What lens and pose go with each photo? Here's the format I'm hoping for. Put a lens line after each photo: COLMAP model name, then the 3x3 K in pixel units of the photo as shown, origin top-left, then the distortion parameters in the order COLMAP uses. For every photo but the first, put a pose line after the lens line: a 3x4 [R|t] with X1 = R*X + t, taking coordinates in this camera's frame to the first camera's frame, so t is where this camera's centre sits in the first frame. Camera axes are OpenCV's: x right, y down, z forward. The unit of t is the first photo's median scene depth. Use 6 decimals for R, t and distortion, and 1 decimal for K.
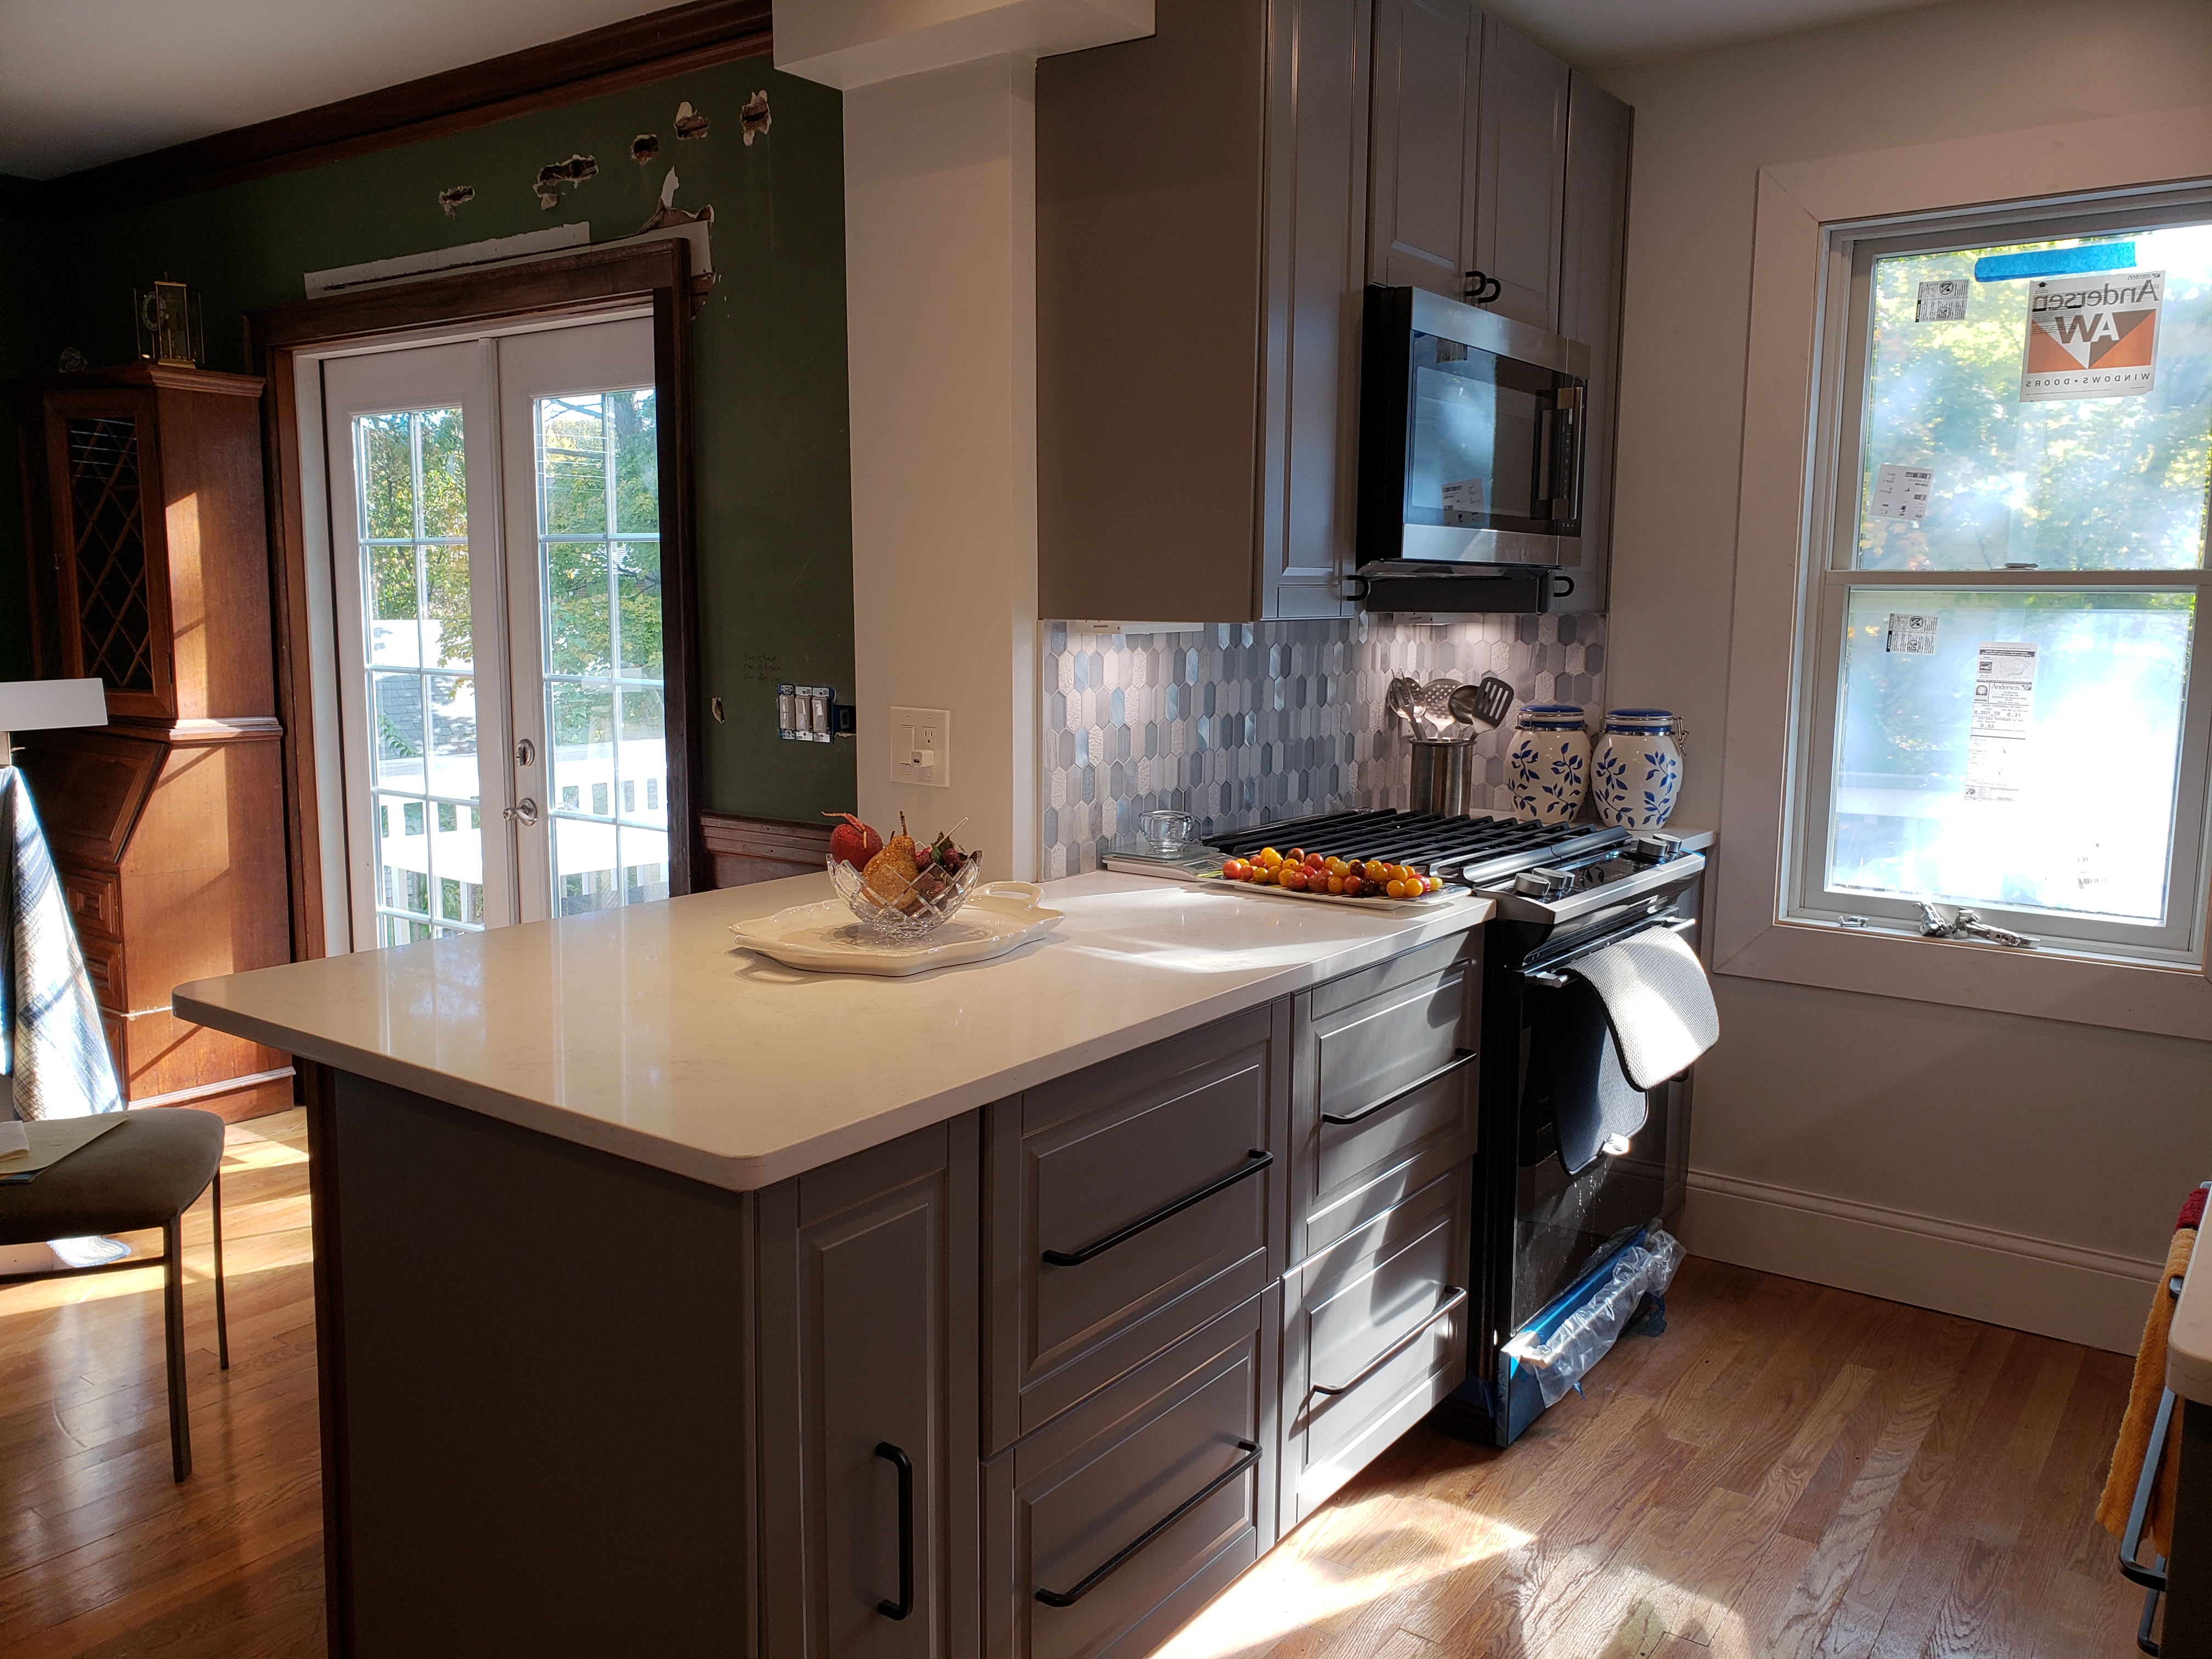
lens RADIAL K [[1697.3, 0, 1126.8], [0, 1697.3, 844.5], [0, 0, 1]] dist [0.019046, -0.027955]
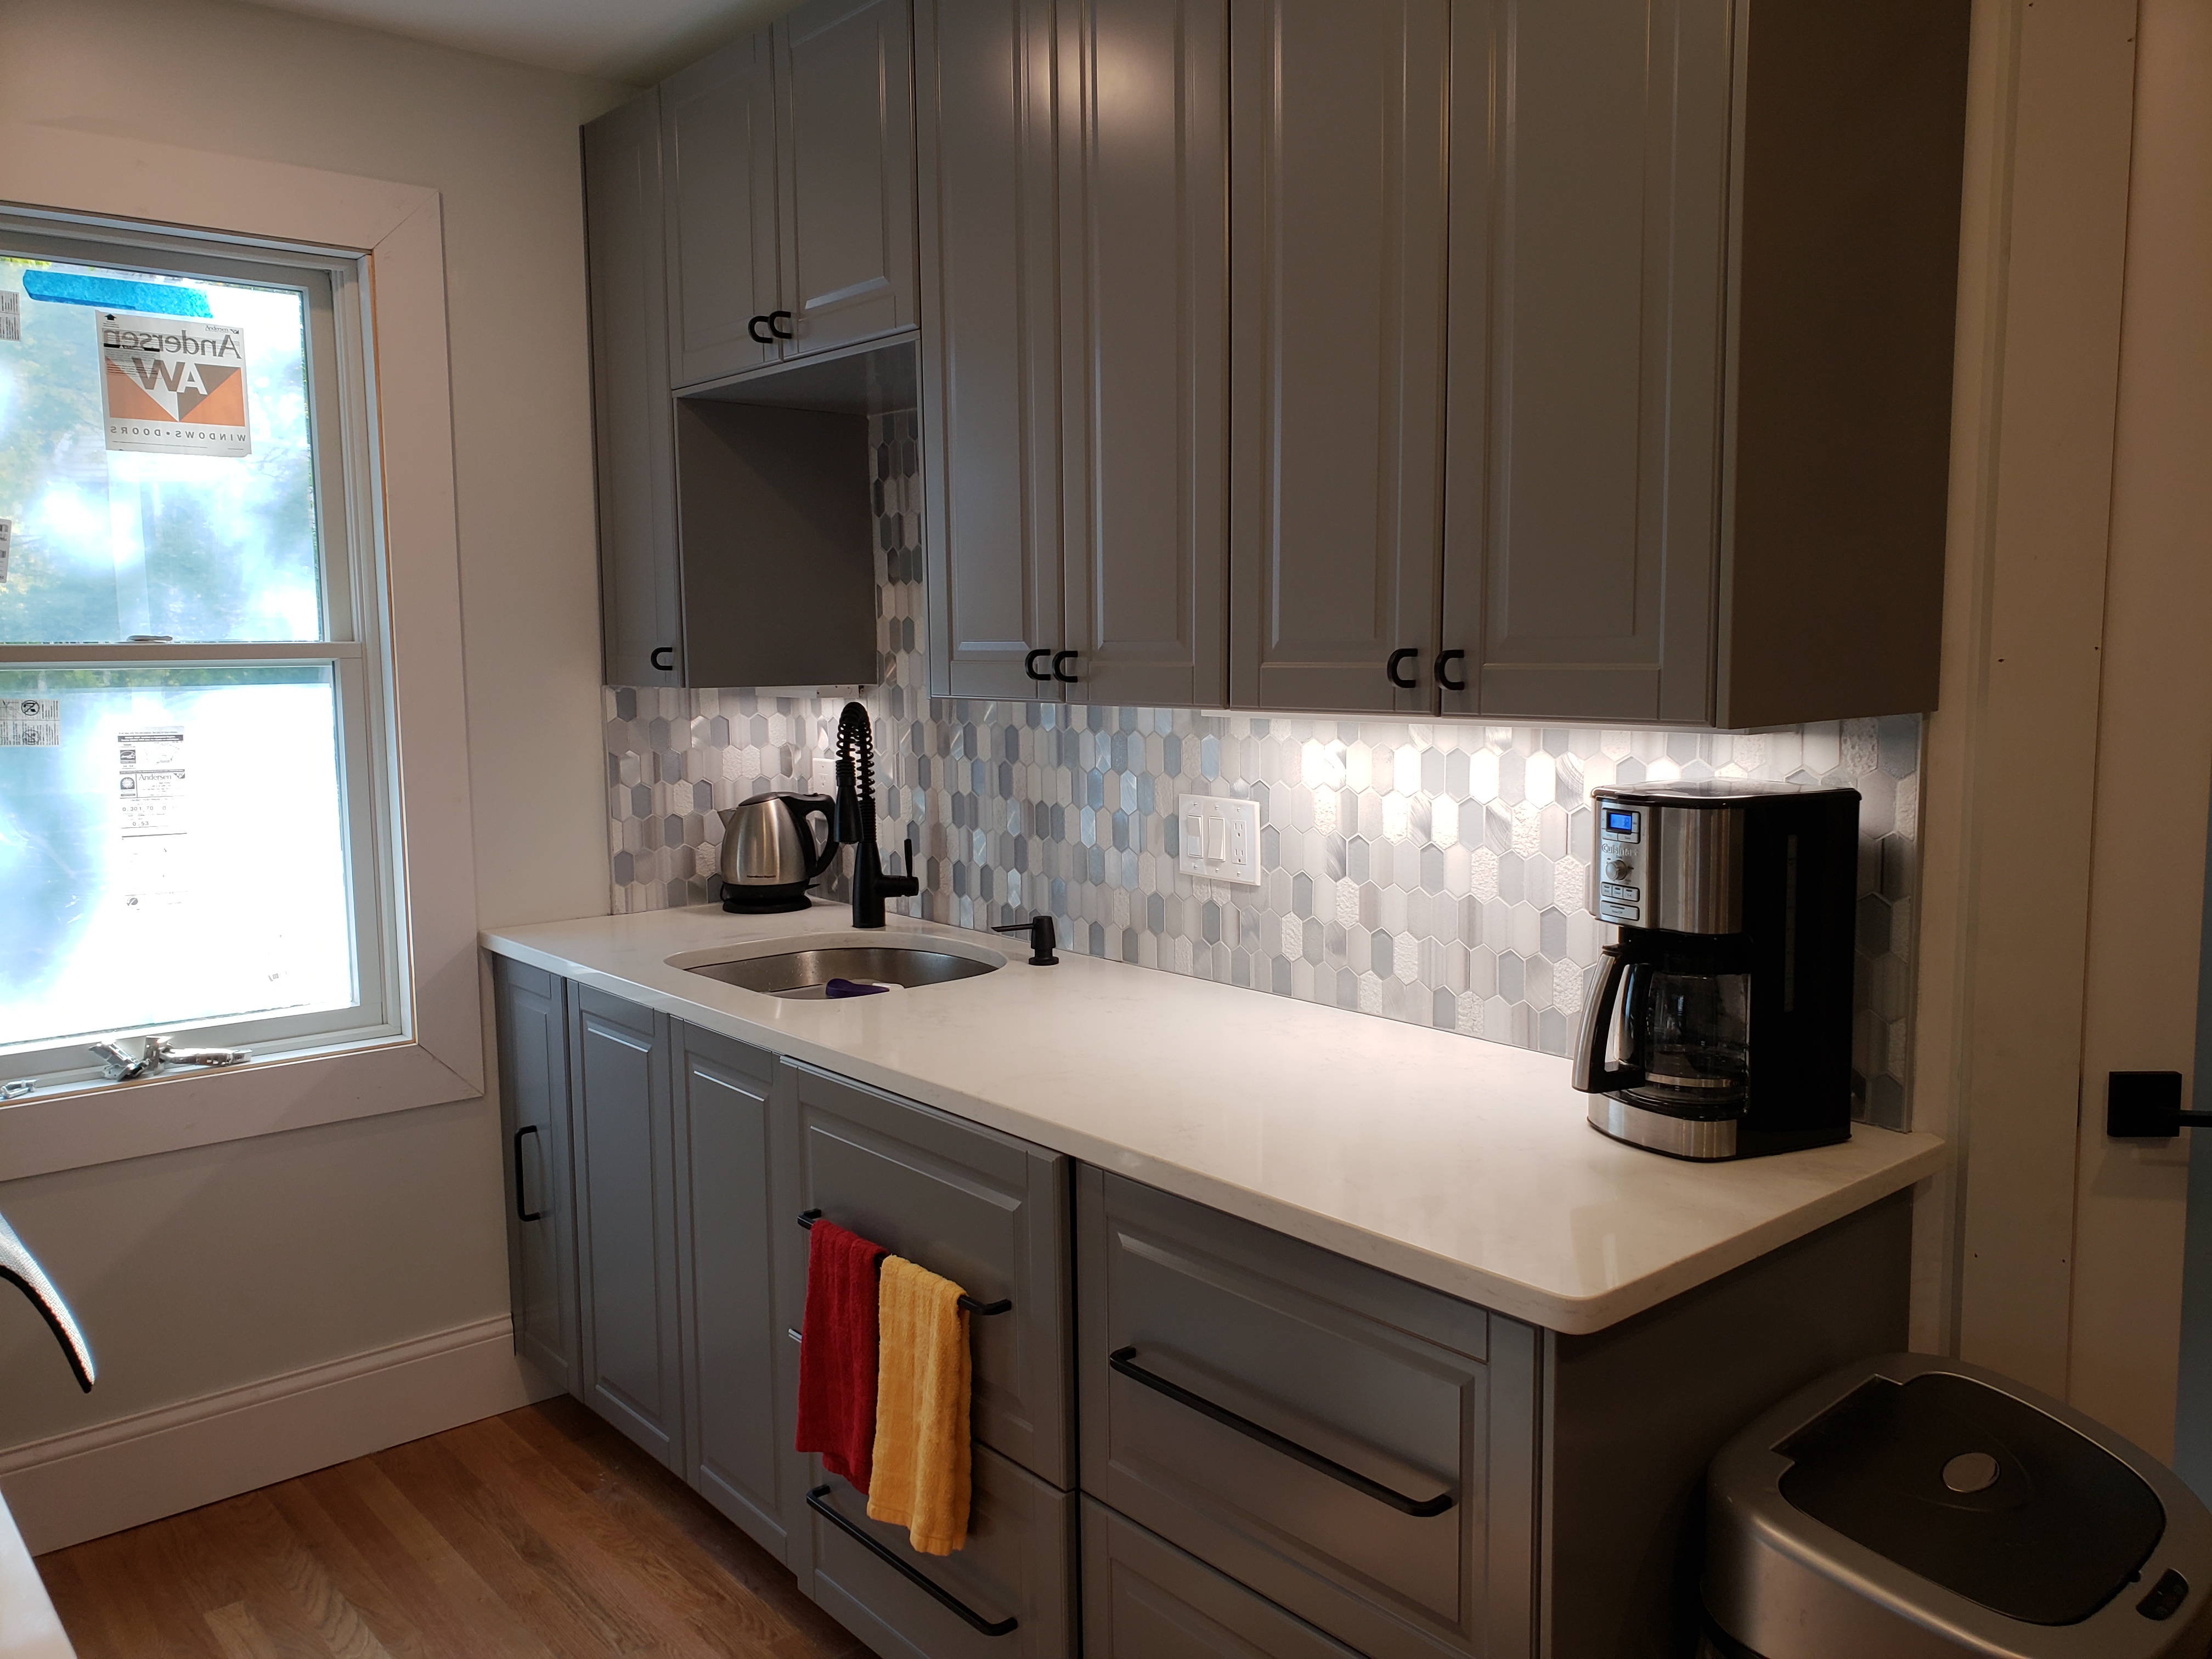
lens RADIAL K [[1697.3, 0, 1126.5], [0, 1697.3, 820.0], [0, 0, 1]] dist [0.019046, -0.027955]
pose [[0.234131, -0.115019, 0.965377, -0.195400], [0.150921, 0.985240, 0.080783, -0.061950], [-0.960419, 0.126782, 0.248034, 0.291317]]
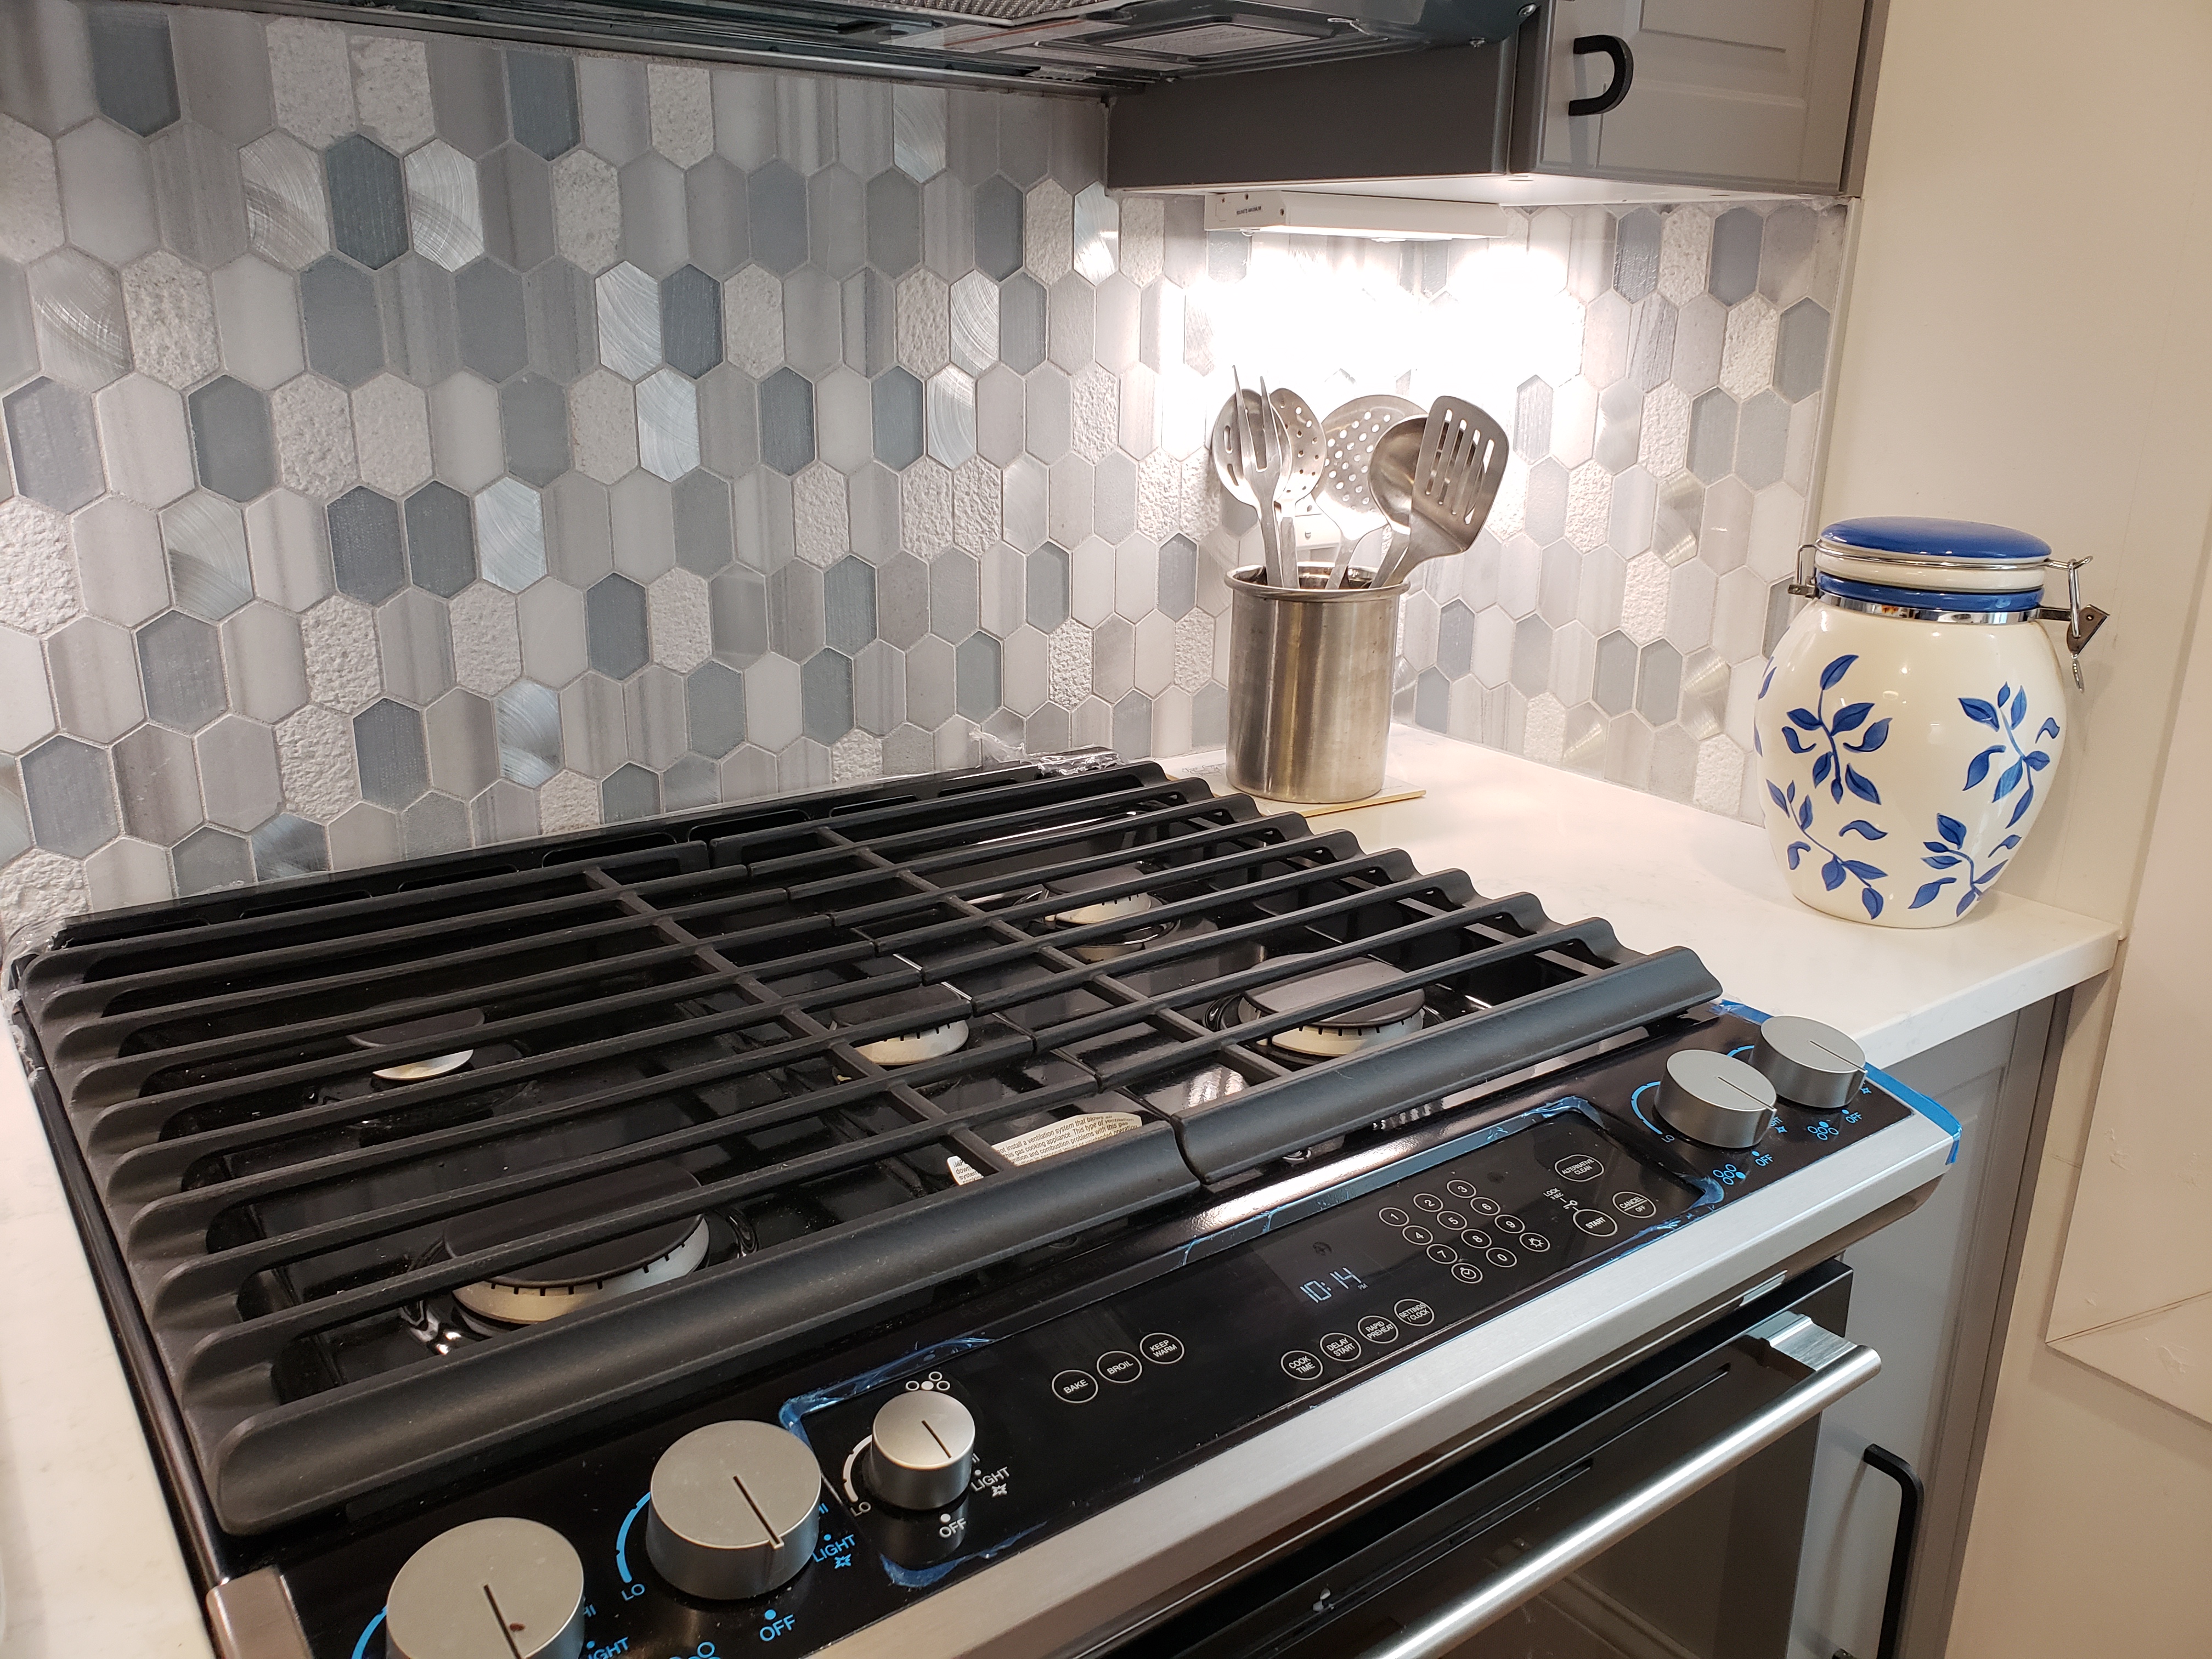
lens RADIAL K [[1697.3, 0, 1144.4], [0, 1697.3, 825.9], [0, 0, 1]] dist [0.019046, -0.027955]
pose [[0.952957, 0.101323, -0.285668, 0.274256], [-0.053966, 0.984132, 0.169035, -0.072453], [0.298262, -0.145666, 0.943303, 0.695938]]
